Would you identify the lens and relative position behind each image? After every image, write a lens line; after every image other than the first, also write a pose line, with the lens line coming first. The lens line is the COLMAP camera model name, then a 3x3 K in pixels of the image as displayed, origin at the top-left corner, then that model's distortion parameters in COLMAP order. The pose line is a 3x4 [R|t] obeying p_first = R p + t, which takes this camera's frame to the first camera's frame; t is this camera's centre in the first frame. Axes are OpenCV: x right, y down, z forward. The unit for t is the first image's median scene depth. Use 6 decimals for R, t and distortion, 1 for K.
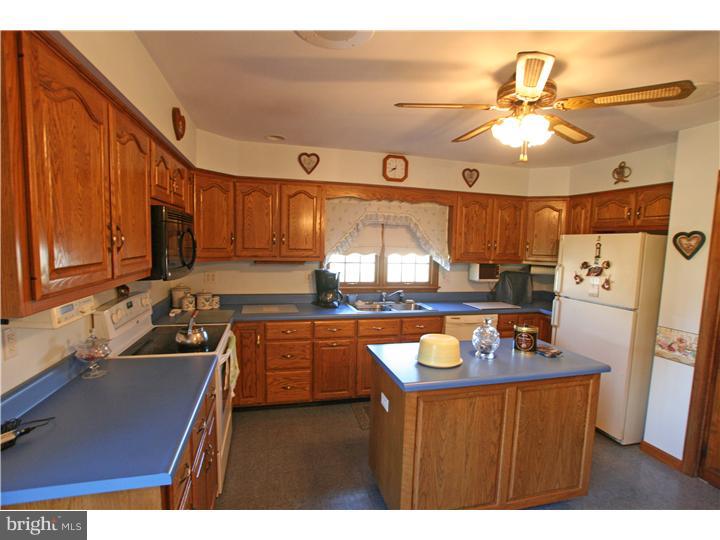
lens RADIAL K [[379.2, 0, 360.6], [0, 379.2, 273.2], [0, 0, 1]] dist [-0.018907, 0.001256]
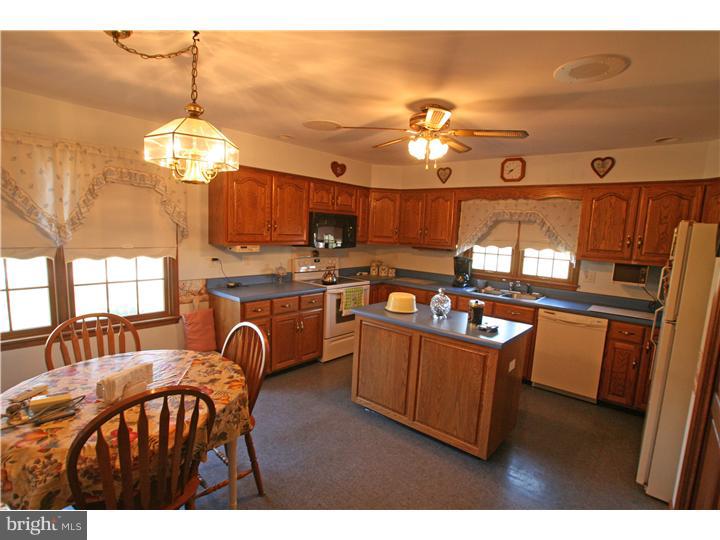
lens RADIAL K [[379.2, 0, 361.3], [0, 379.2, 273.0], [0, 0, 1]] dist [-0.018907, 0.001256]
pose [[0.553623, 0.094995, -0.827331, 0.759544], [-0.104531, 0.993542, 0.044131, 0.021723], [0.826181, 0.062050, 0.559978, 0.025552]]
